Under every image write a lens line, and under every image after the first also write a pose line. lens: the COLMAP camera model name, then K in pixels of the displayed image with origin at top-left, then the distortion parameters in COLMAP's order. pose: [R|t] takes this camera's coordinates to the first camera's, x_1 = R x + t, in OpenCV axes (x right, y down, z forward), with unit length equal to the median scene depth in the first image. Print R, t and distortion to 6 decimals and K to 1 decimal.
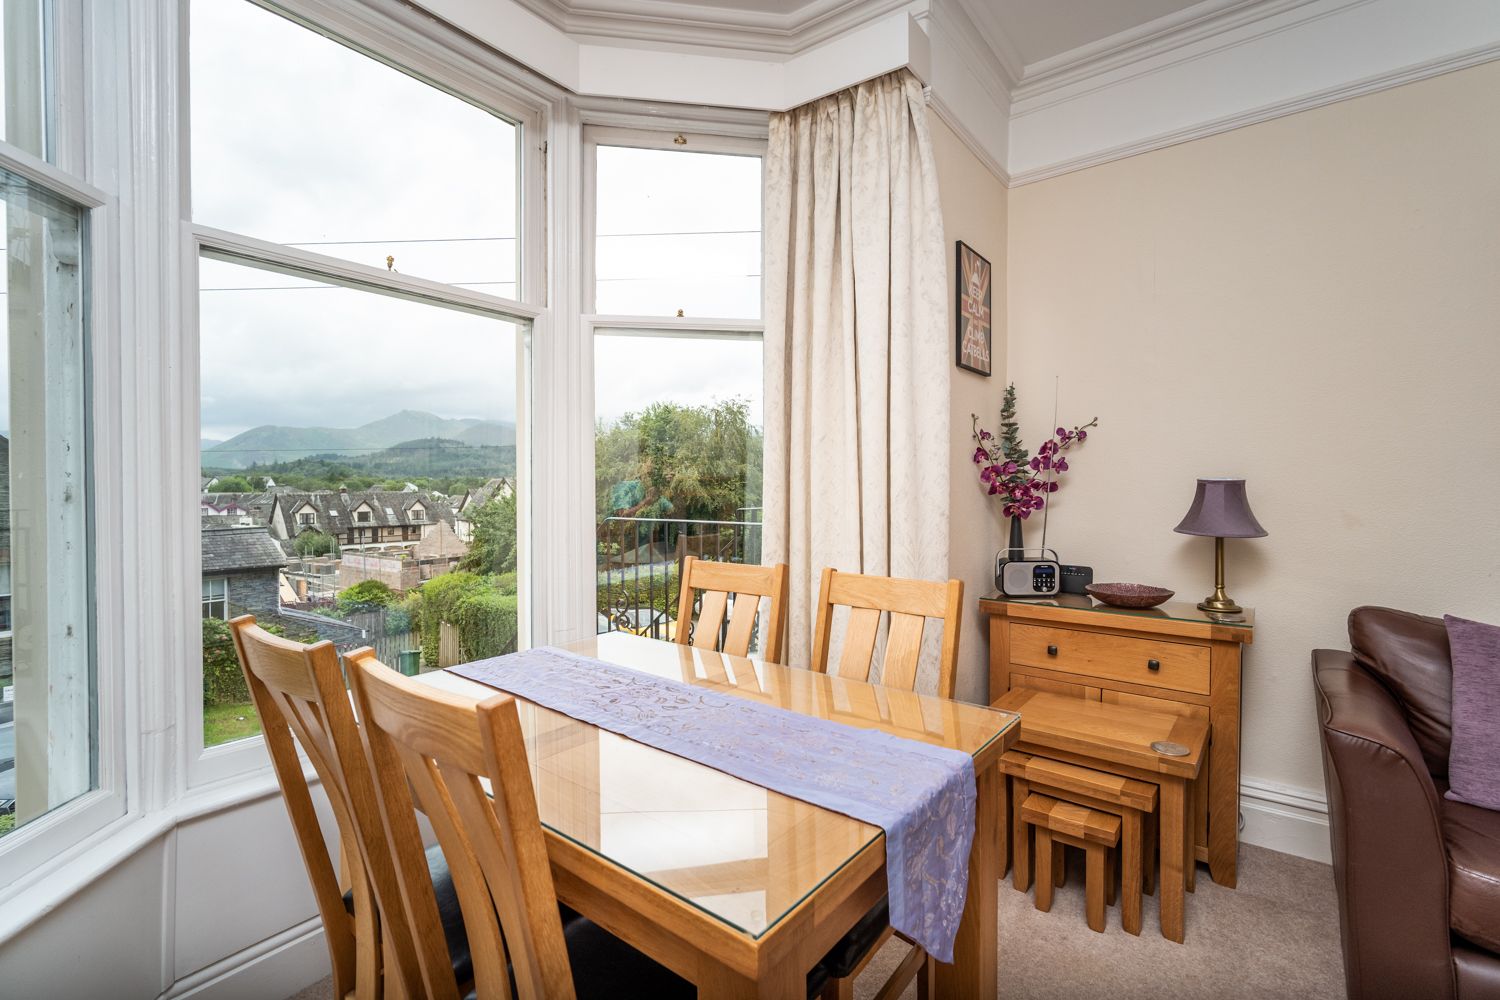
lens RADIAL K [[670.3, 0, 773.8], [0, 670.3, 481.9], [0, 0, 1]] dist [-0.002659, -0.000475]
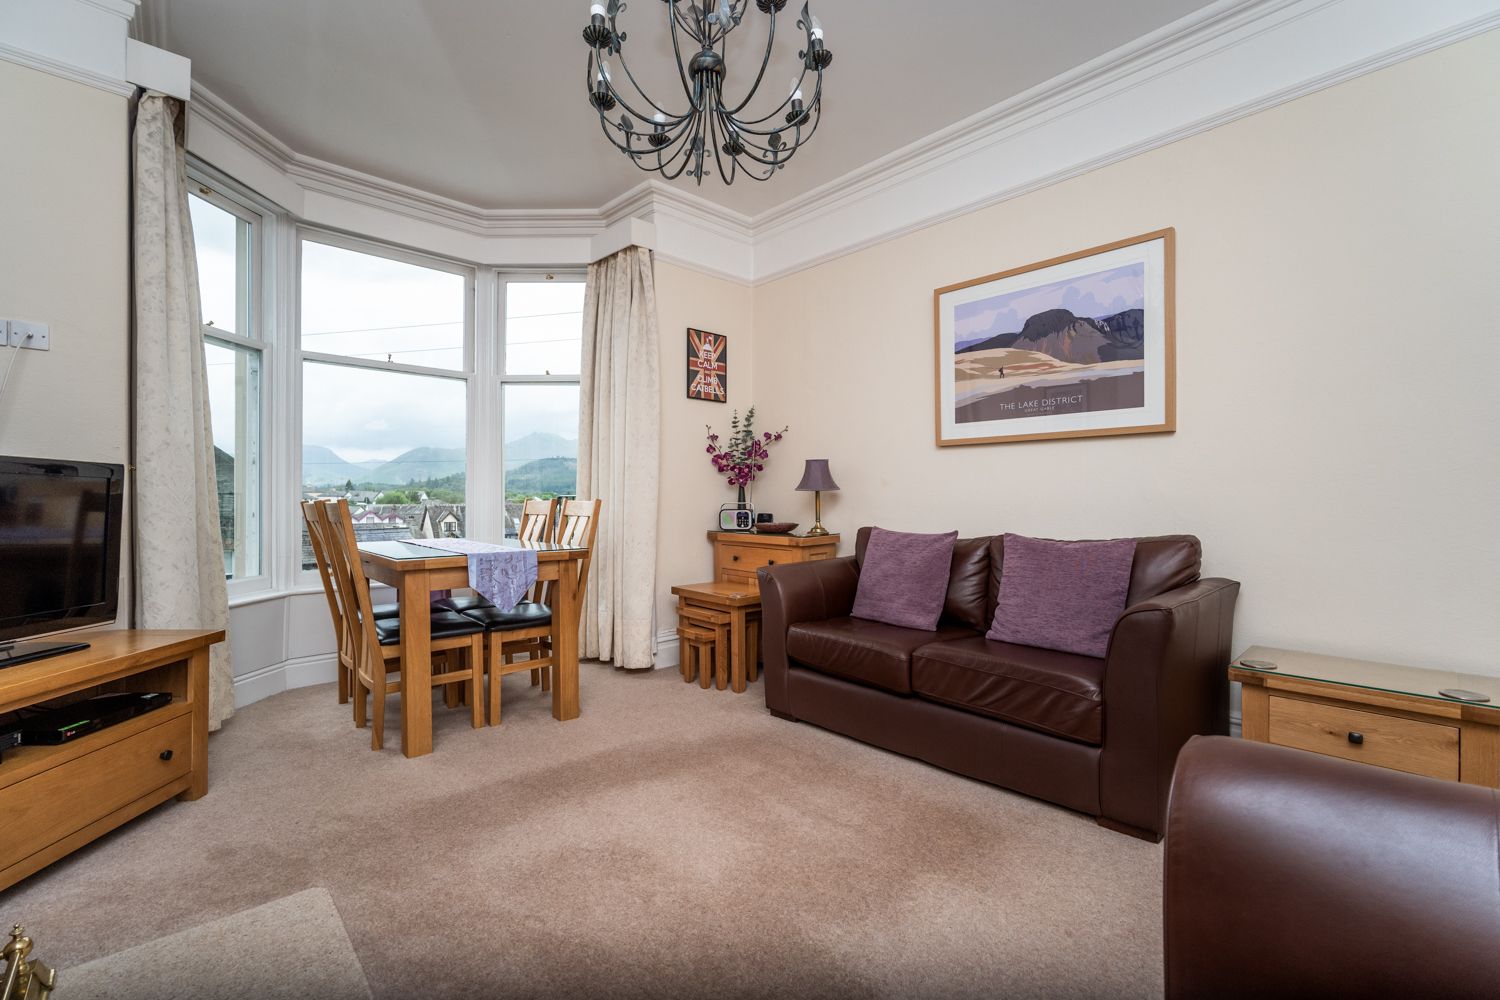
lens RADIAL K [[659.0, 0, 763.5], [0, 659.0, 489.6], [0, 0, 1]] dist [0.000052, -0.000160]
pose [[0.984944, -0.000224, -0.172872, 0.746907], [-0.001975, 0.999919, -0.012550, 0.087878], [0.172861, 0.012703, 0.984864, -0.656999]]
